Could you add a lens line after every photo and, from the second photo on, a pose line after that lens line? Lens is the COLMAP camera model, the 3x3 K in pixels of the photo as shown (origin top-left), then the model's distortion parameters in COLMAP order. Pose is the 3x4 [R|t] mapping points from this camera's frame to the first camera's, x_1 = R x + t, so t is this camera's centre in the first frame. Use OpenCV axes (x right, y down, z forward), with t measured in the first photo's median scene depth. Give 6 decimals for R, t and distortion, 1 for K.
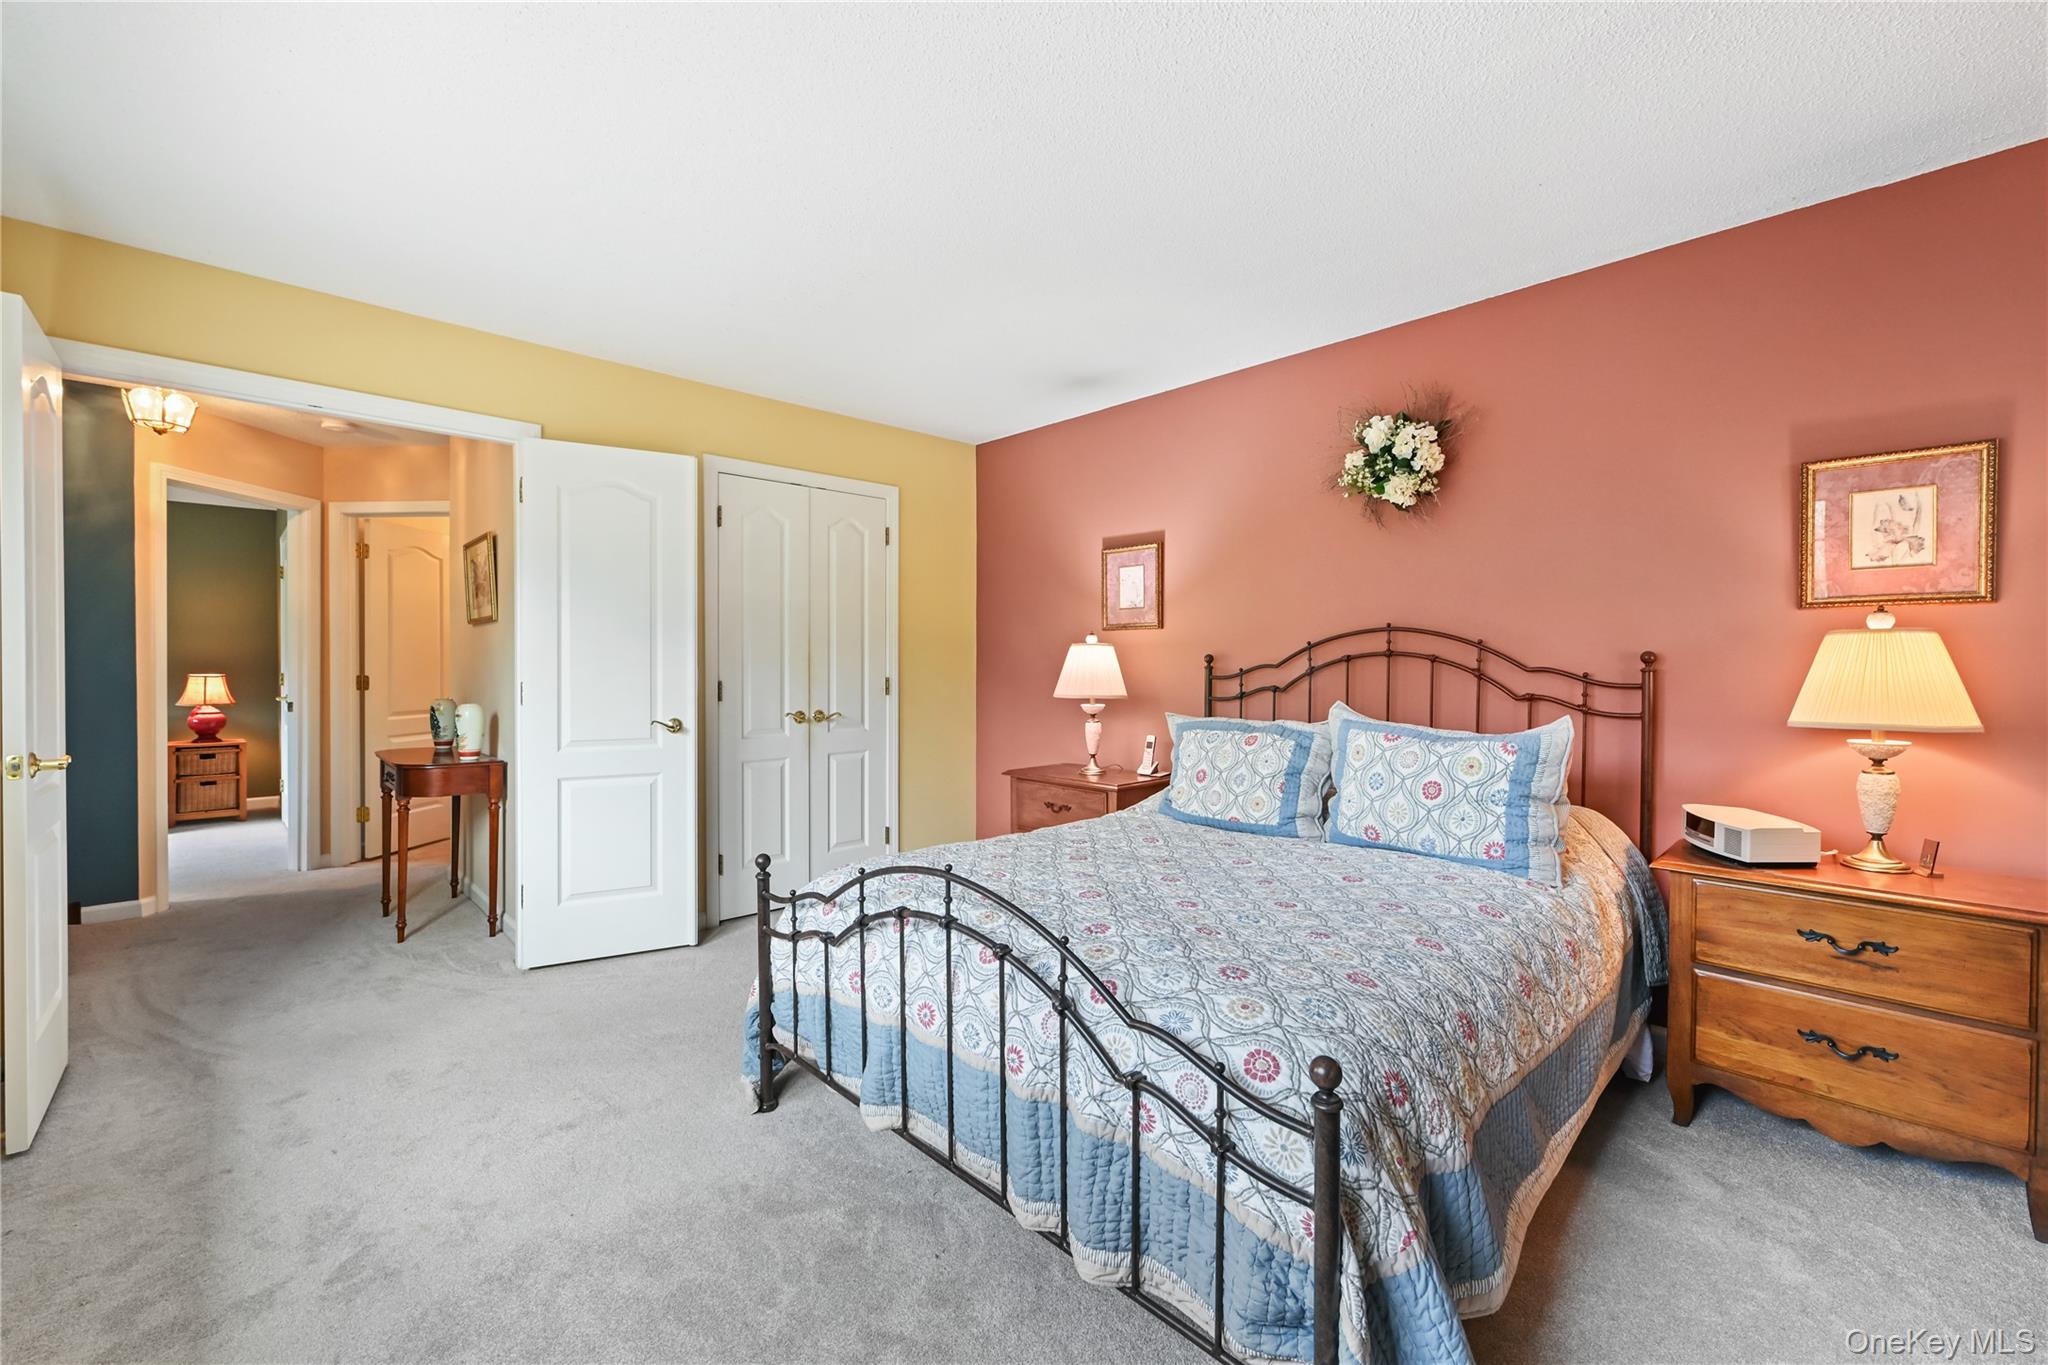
lens RADIAL K [[829.0, 0, 1013.4], [0, 829.0, 671.4], [0, 0, 1]] dist [-0.000574, 0.000015]
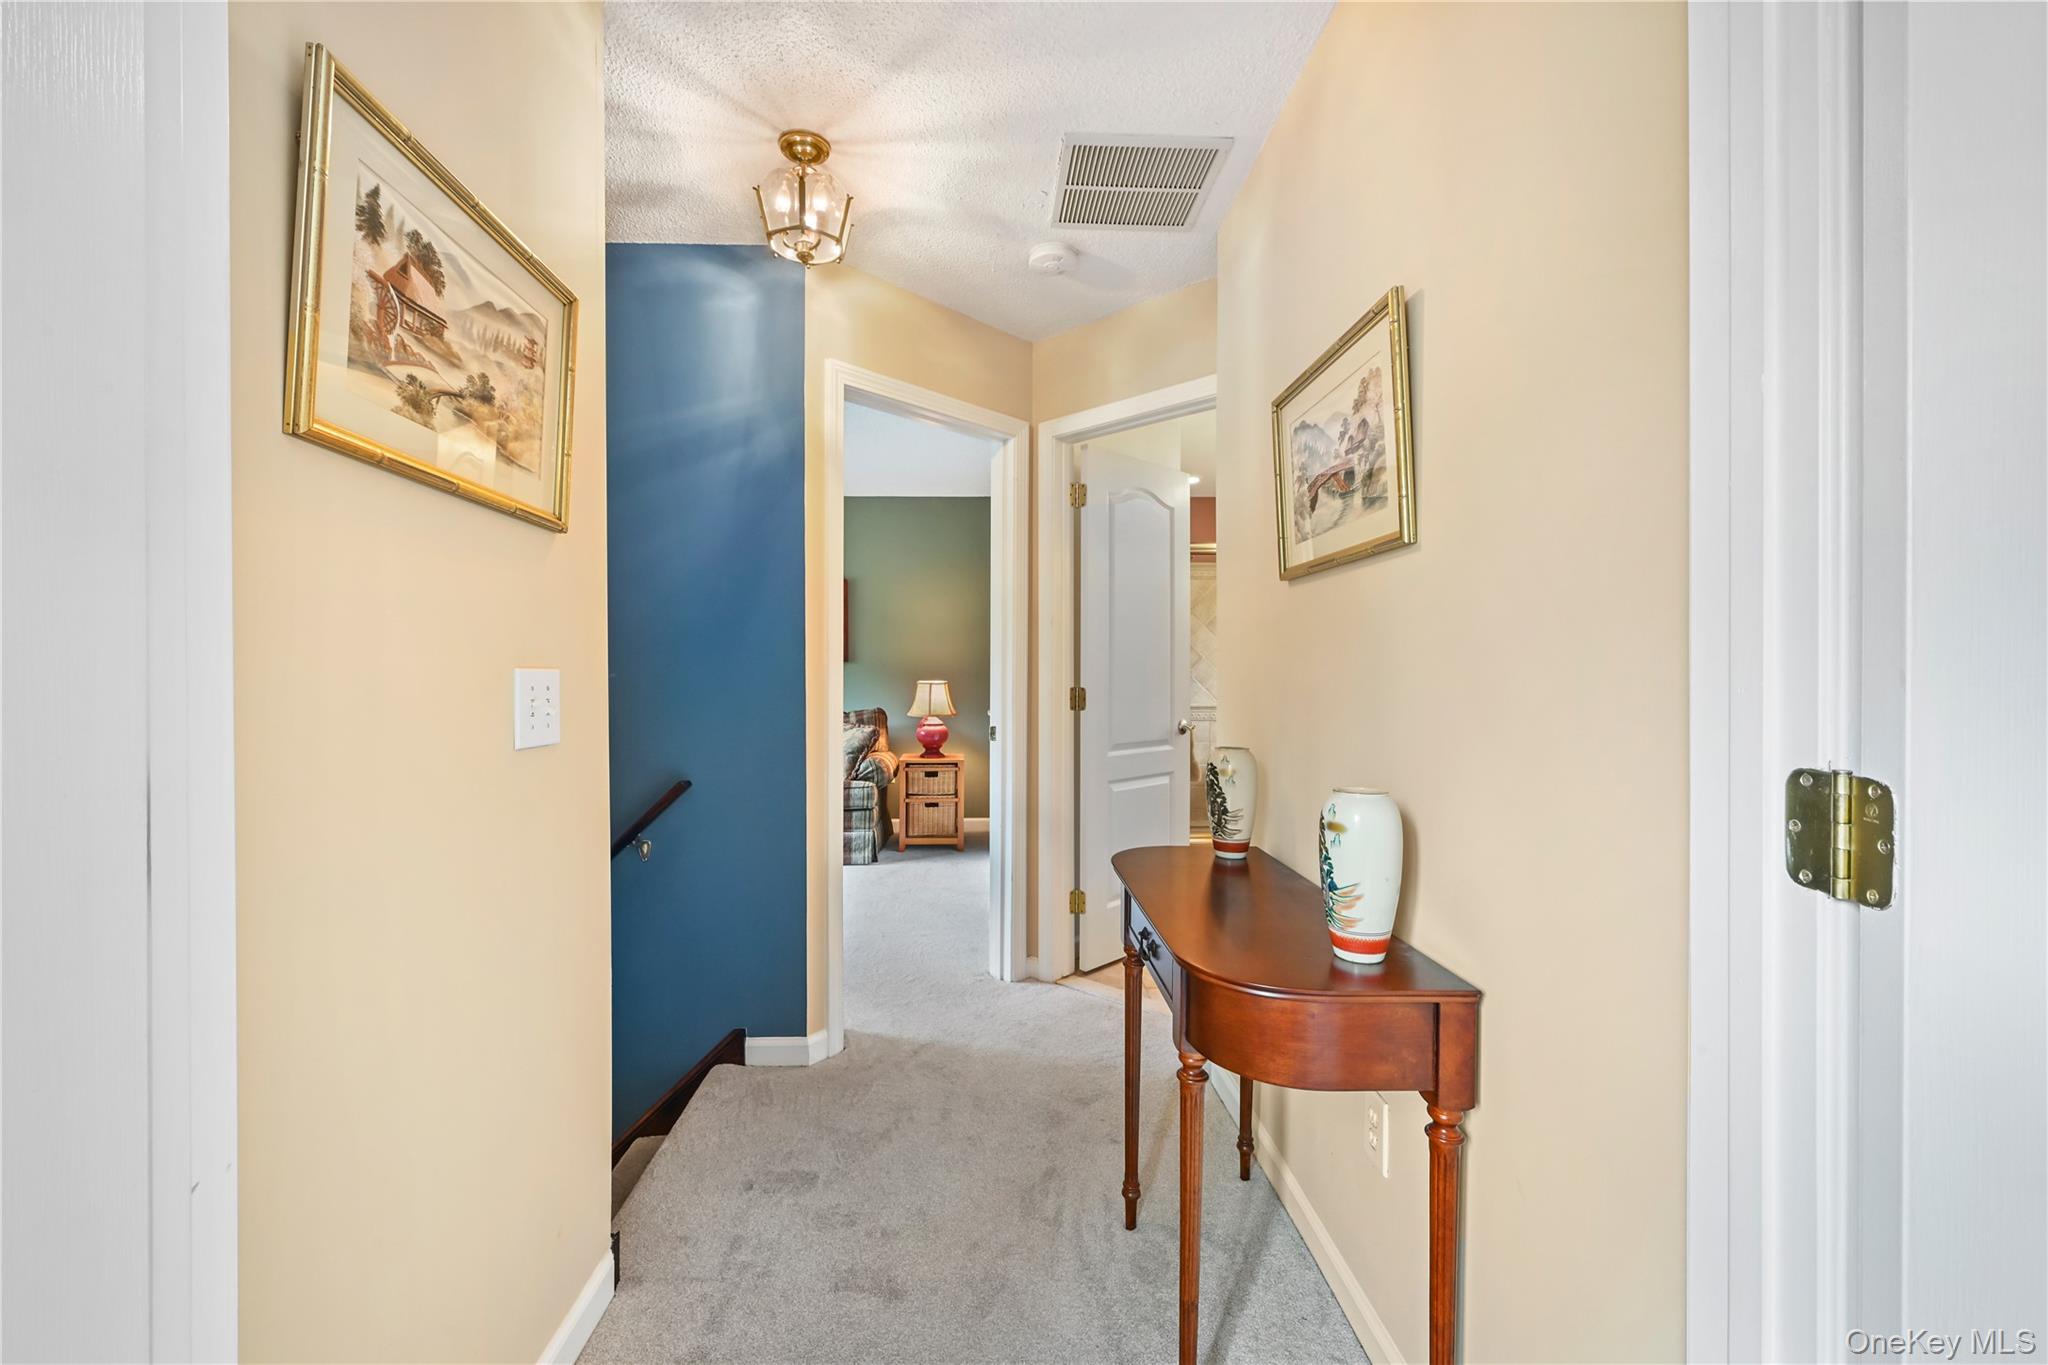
lens RADIAL K [[829.0, 0, 1013.4], [0, 829.0, 671.4], [0, 0, 1]] dist [-0.000574, 0.000015]
pose [[0.750885, 0.001743, -0.660431, -0.396625], [-0.005458, 0.999979, -0.003567, -0.005418], [0.660410, 0.006283, 0.750879, 0.481984]]
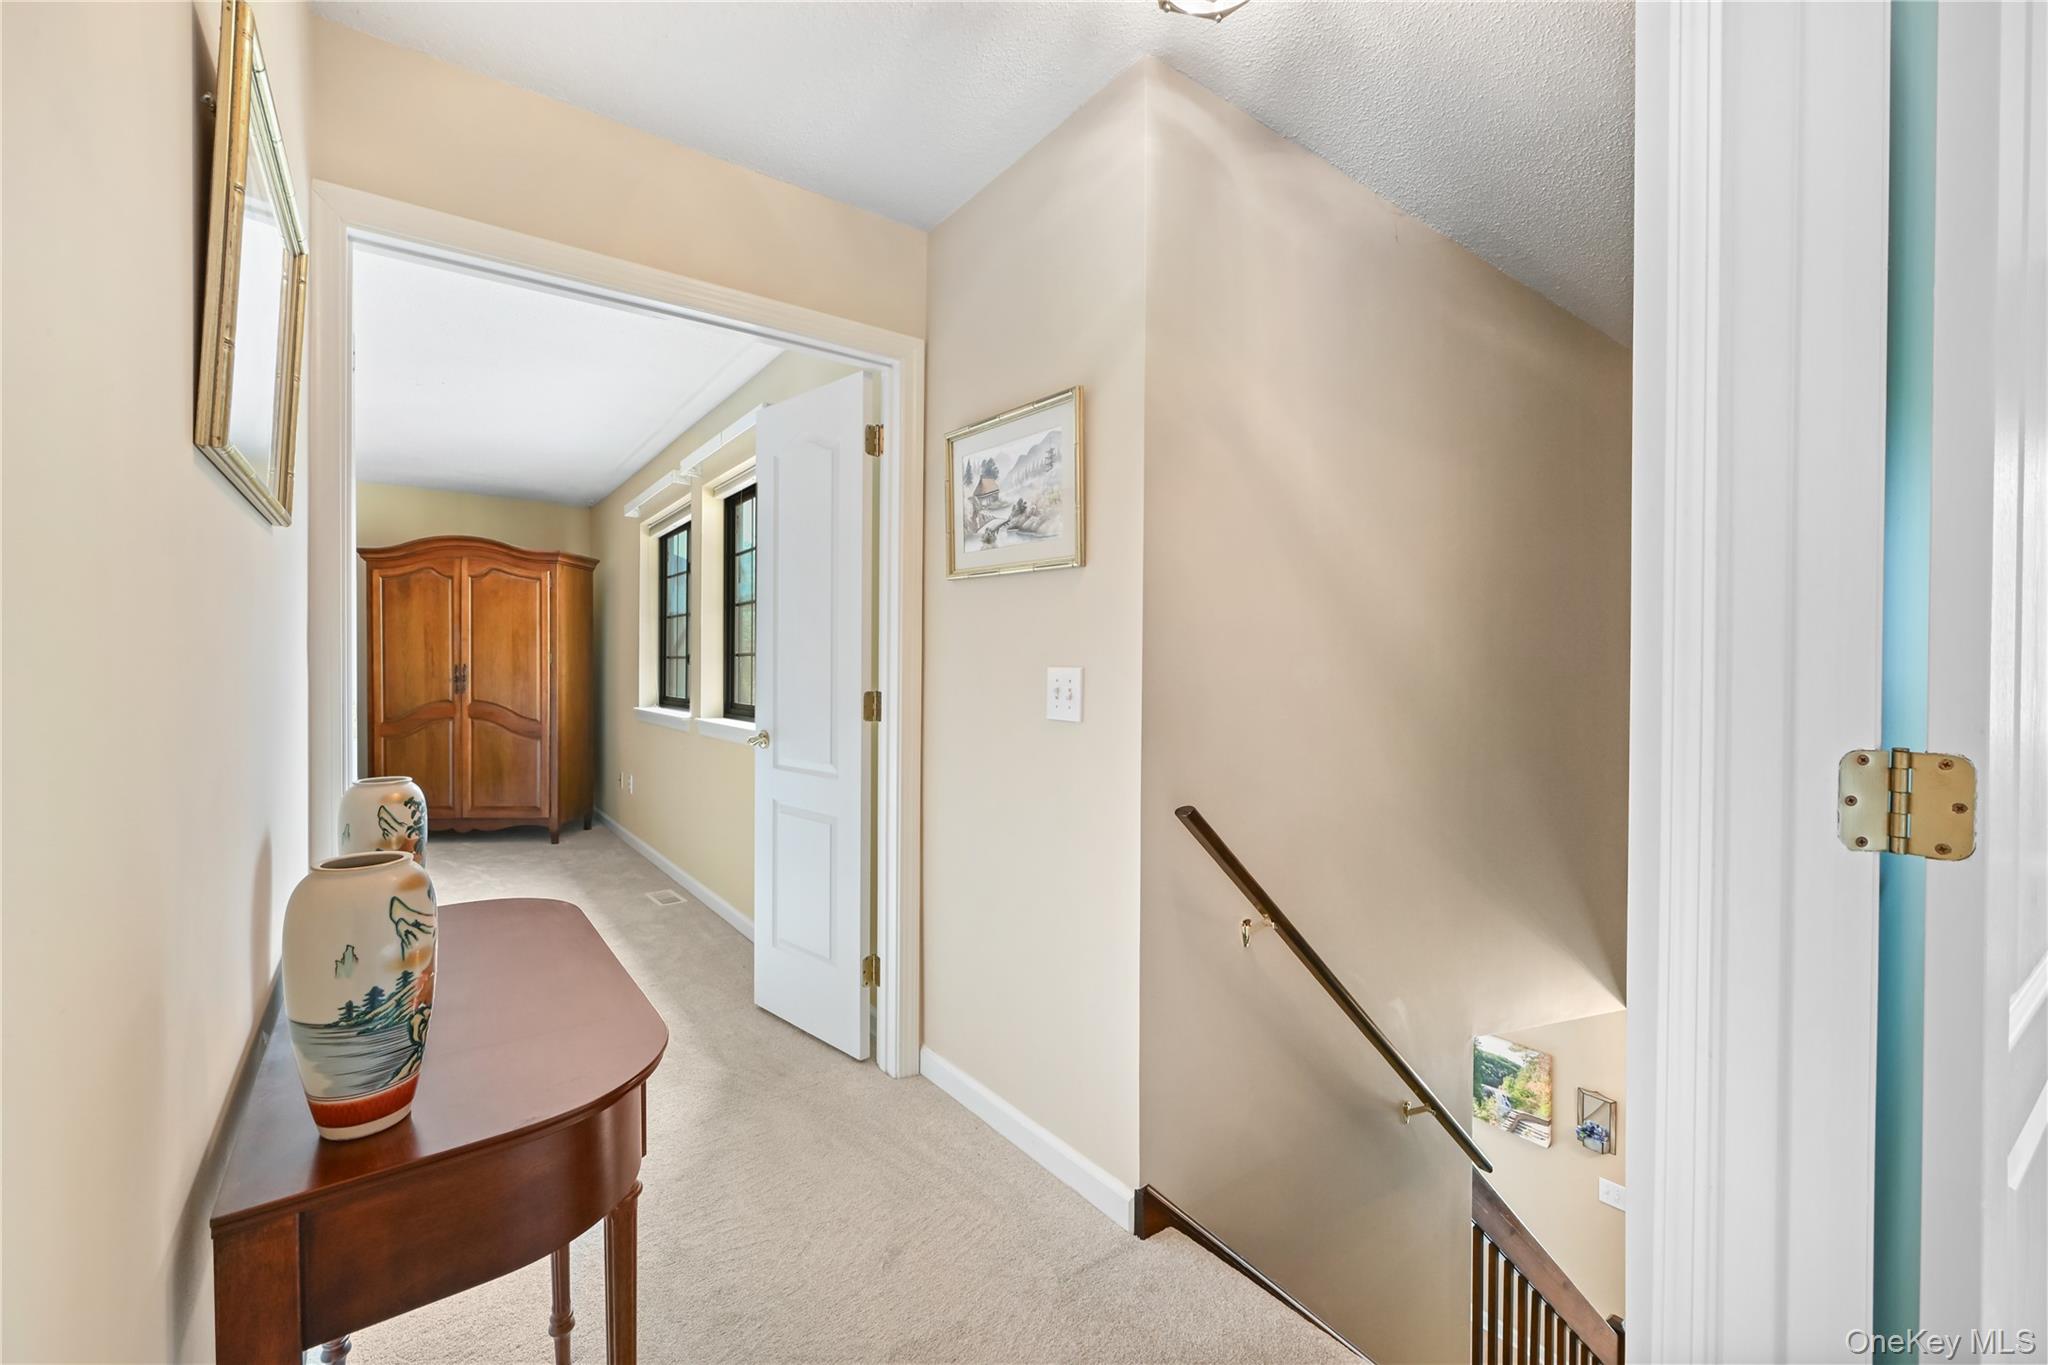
lens RADIAL K [[829.0, 0, 1013.4], [0, 829.0, 671.4], [0, 0, 1]] dist [-0.000574, 0.000015]
pose [[-0.993501, -0.007325, 0.113586, -0.690504], [-0.006282, 0.999935, 0.009539, -0.008142], [-0.113648, 0.008763, -0.993482, 0.939021]]
